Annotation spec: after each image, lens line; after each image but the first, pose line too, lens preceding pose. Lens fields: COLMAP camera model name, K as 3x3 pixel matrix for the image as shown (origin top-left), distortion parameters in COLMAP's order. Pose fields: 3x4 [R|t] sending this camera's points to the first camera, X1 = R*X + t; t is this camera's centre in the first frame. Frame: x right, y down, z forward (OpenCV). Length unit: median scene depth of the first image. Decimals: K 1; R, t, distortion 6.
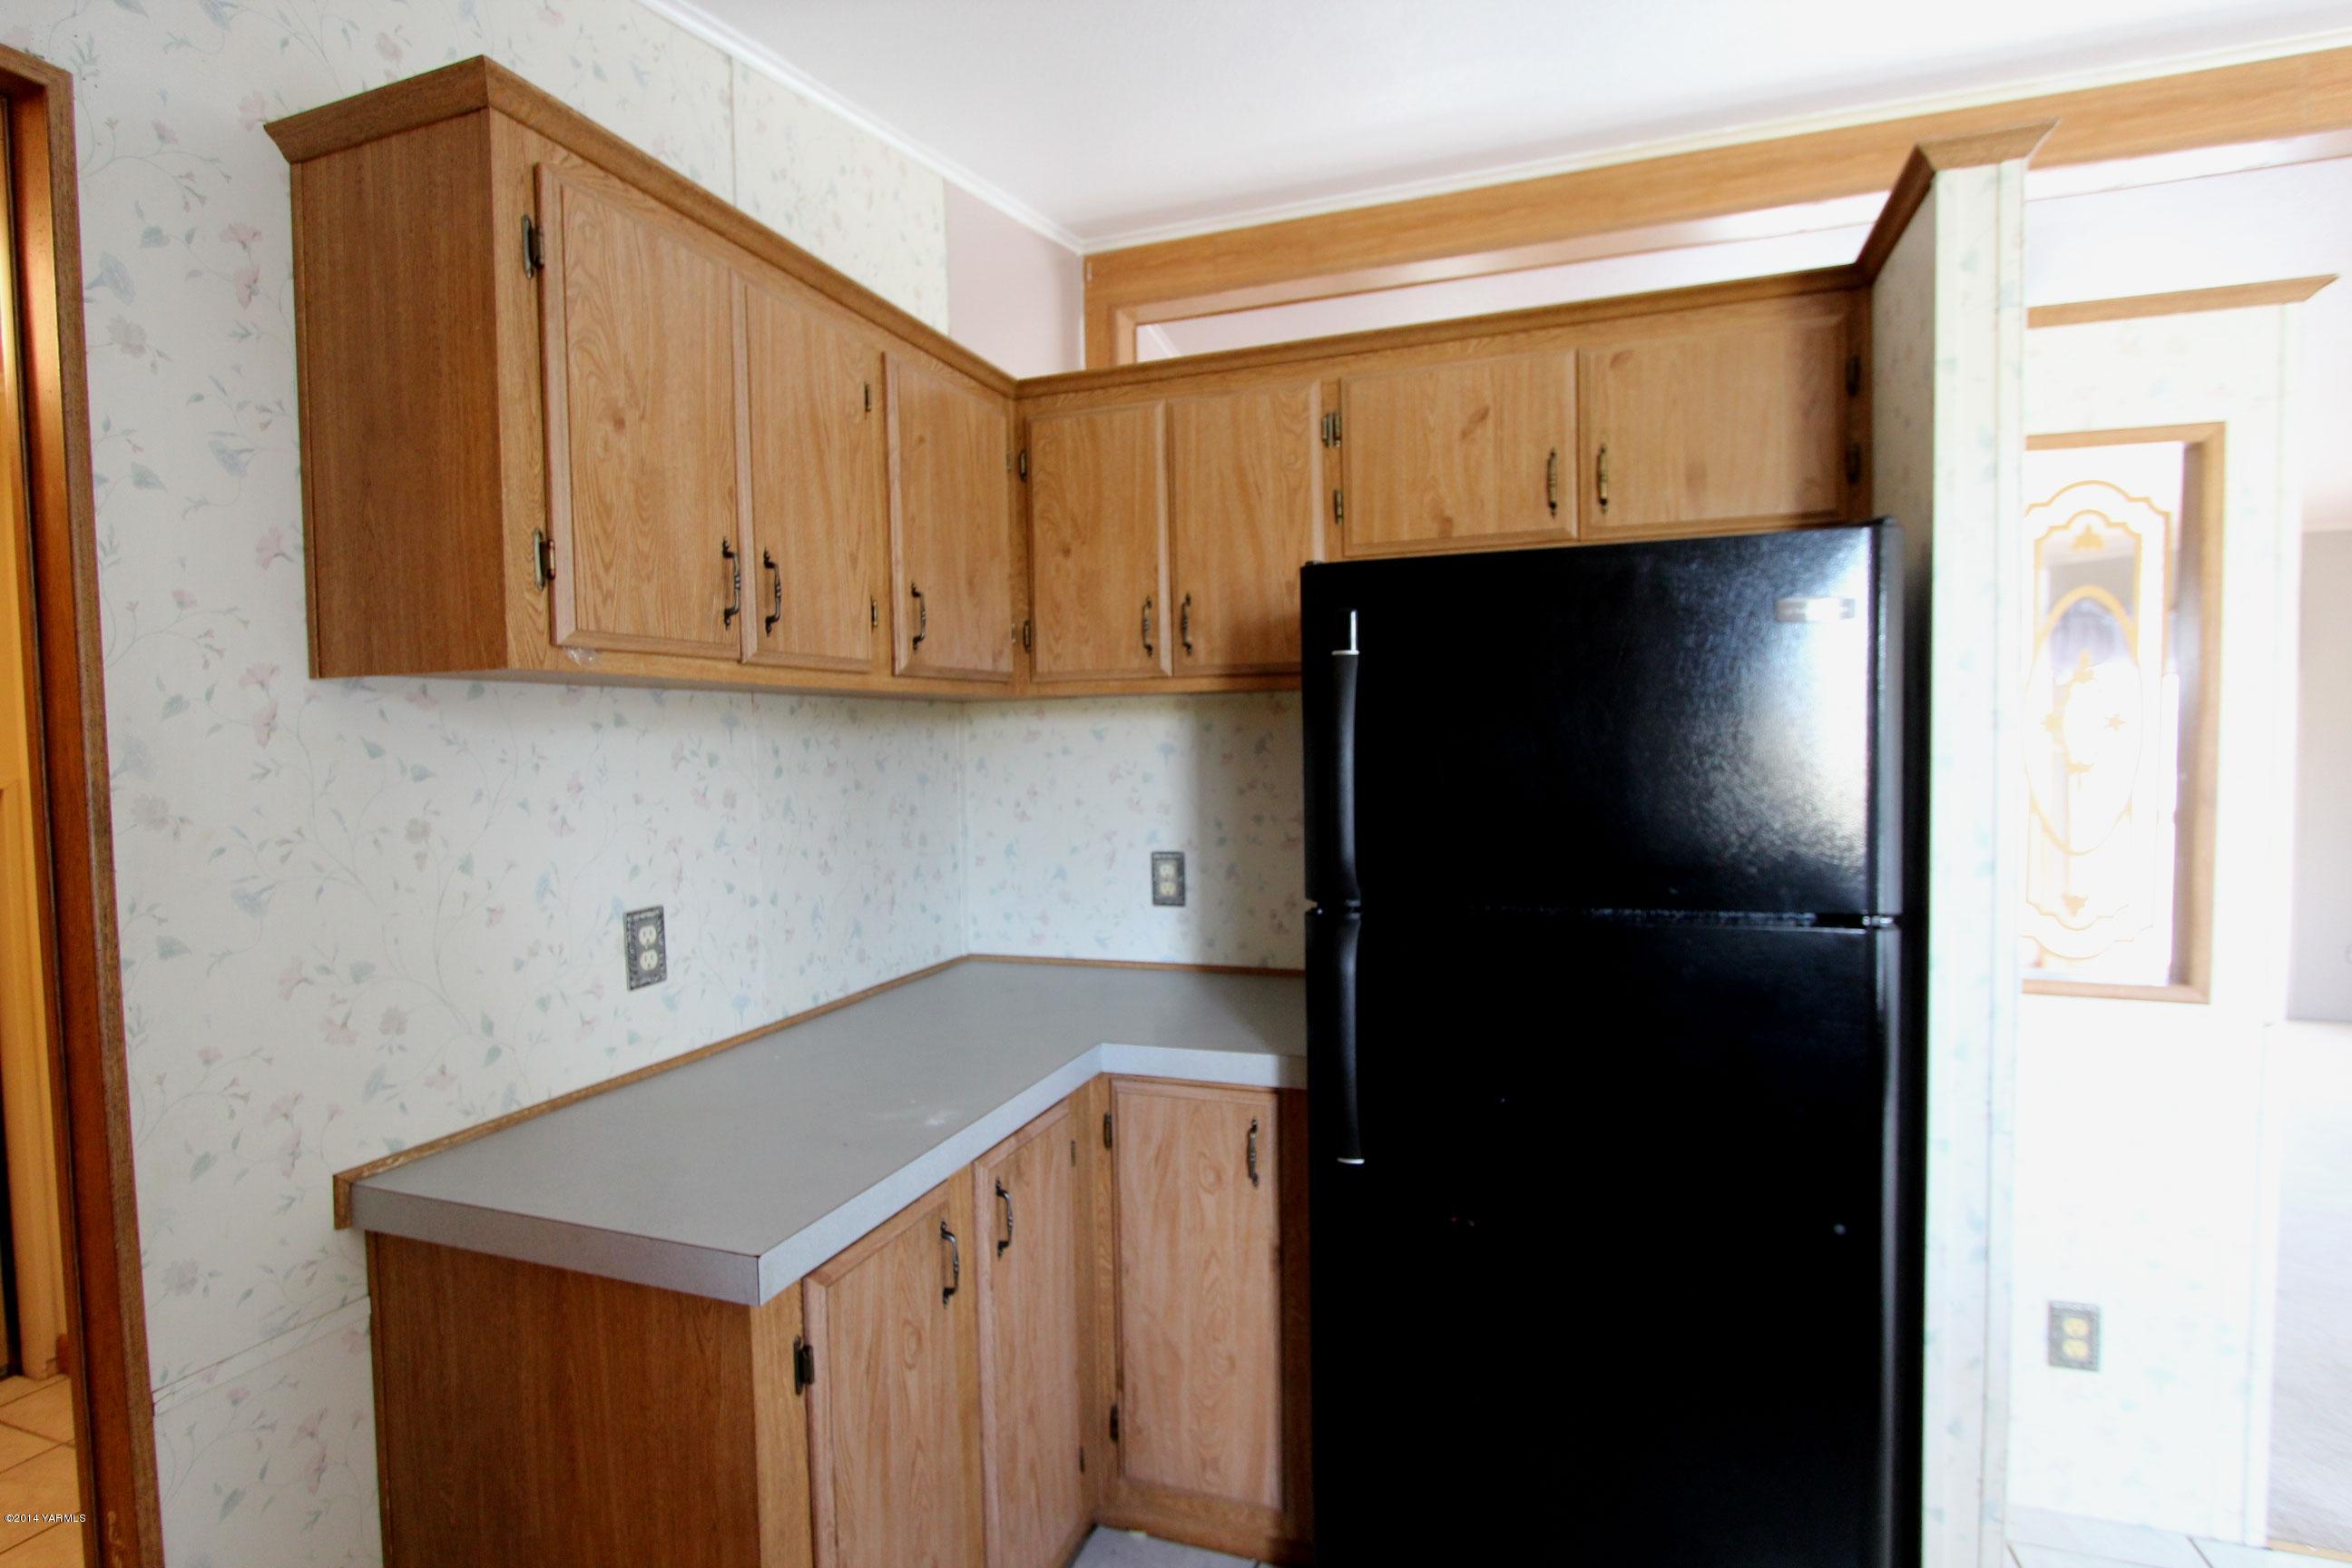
lens RADIAL K [[1148.1, 0, 1168.2], [0, 1148.1, 787.1], [0, 0, 1]] dist [-0.018734, 0.000001]
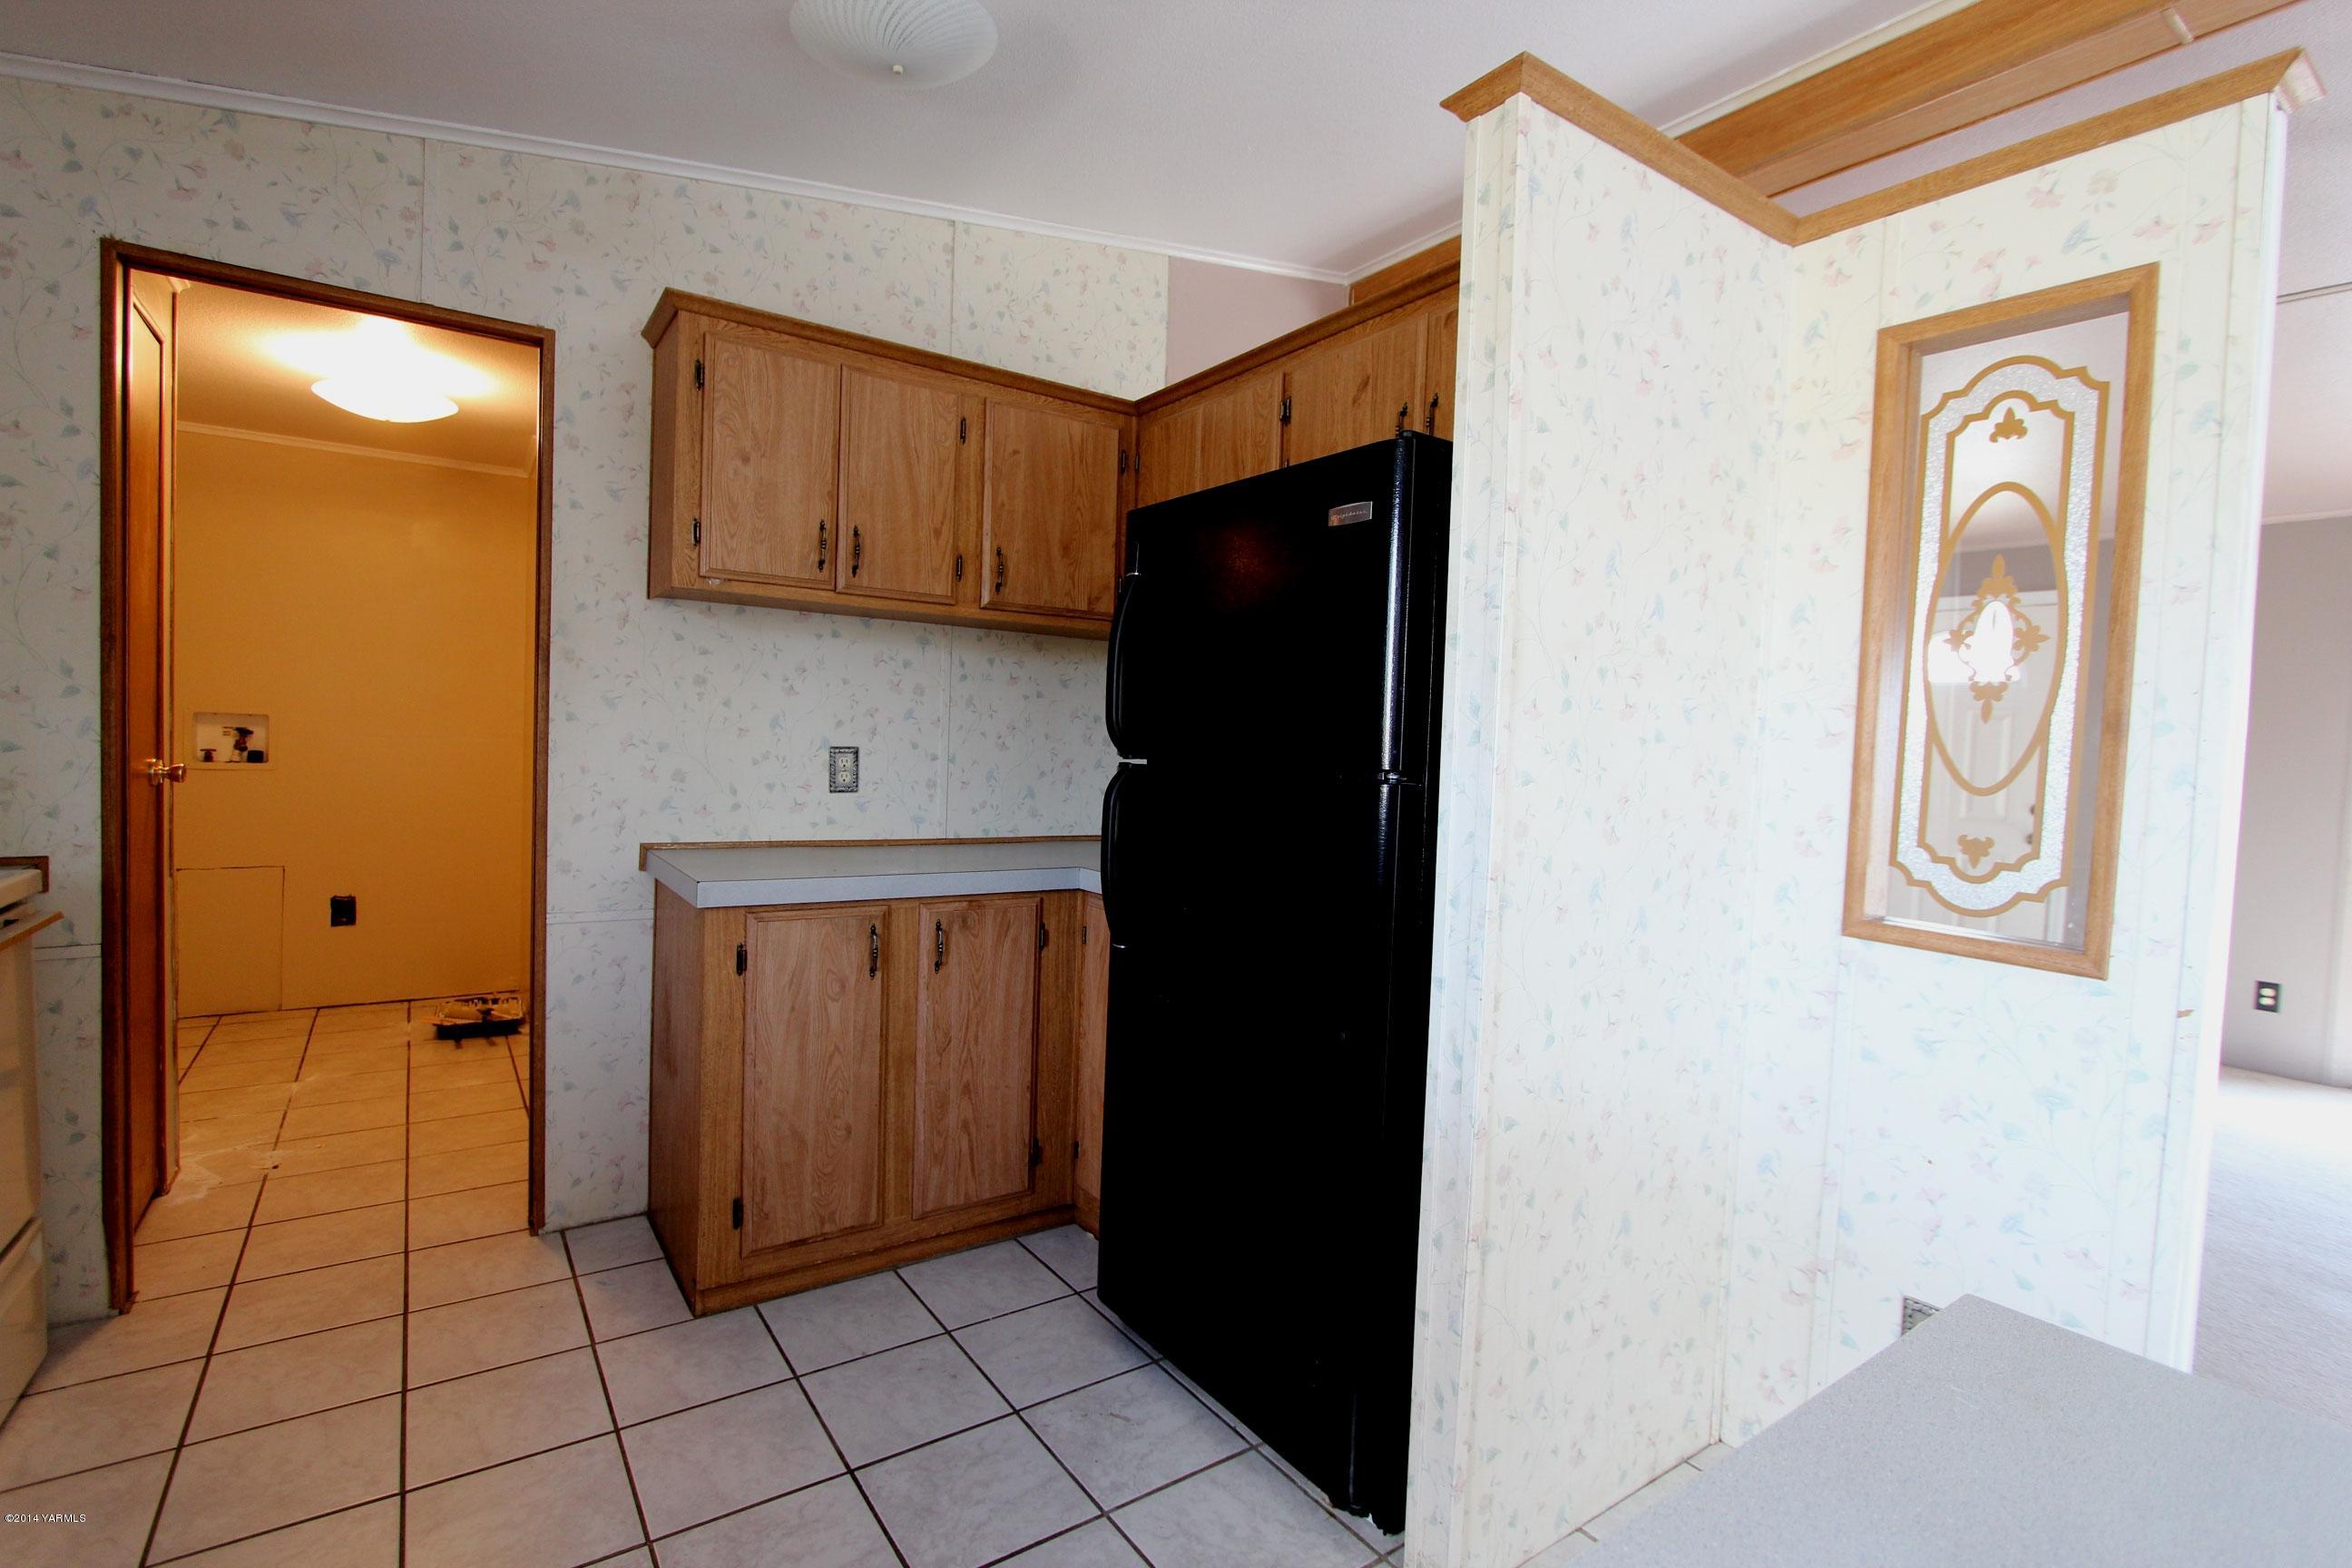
lens RADIAL K [[1085.9, 0, 1175.0], [0, 1085.9, 784.4], [0, 0, 1]] dist [-0.017941, 0.000399]
pose [[0.813217, 0.073531, -0.577297, 0.889958], [-0.078656, 0.996771, 0.016160, 0.100414], [0.576621, 0.032266, 0.816375, -0.026319]]
